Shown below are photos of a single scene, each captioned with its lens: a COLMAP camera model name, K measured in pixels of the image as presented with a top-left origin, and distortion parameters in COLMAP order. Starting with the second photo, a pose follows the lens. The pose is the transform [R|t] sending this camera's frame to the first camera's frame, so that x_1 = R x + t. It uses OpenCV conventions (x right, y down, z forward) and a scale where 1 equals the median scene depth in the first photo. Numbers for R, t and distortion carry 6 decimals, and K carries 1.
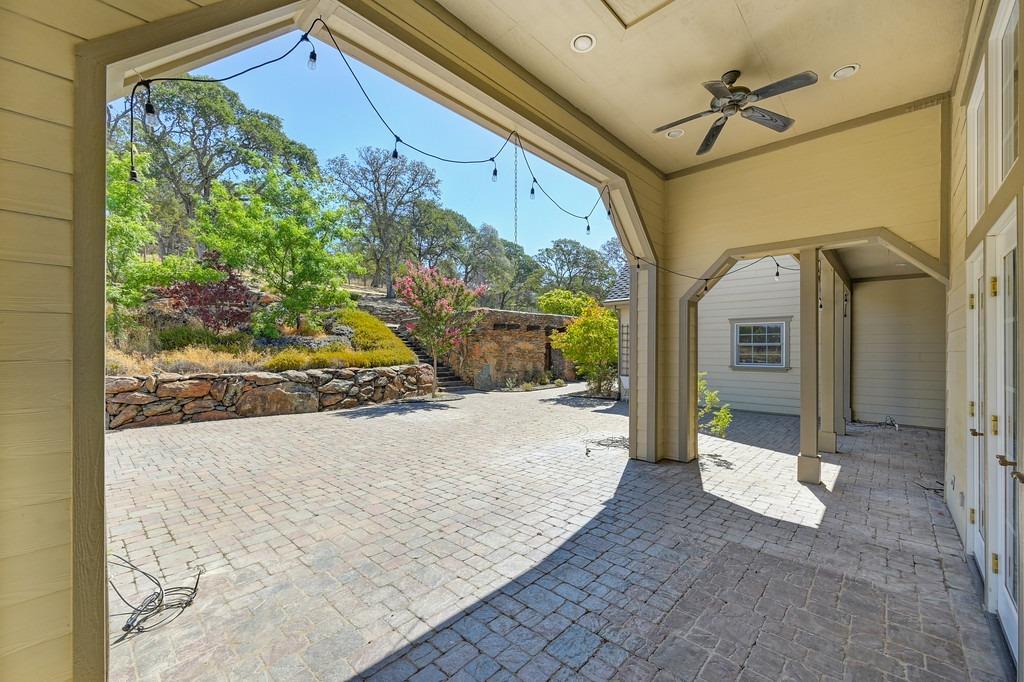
lens RADIAL K [[410.2, 0, 513.1], [0, 410.2, 345.7], [0, 0, 1]] dist [0.000358, 0.000054]
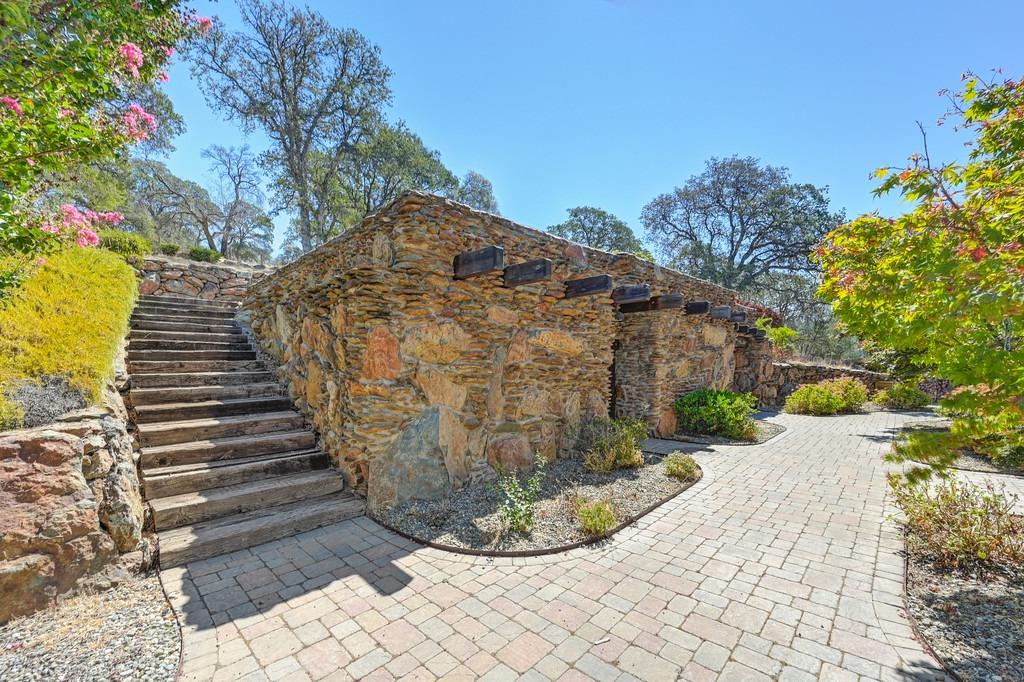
lens RADIAL K [[410.2, 0, 511.1], [0, 410.2, 344.1], [0, 0, 1]] dist [0.000358, 0.000054]
pose [[0.999983, -0.004876, -0.003109, -0.008098], [0.004762, 0.999358, -0.035515, 0.013207], [0.003280, 0.035500, 0.999364, 0.696688]]
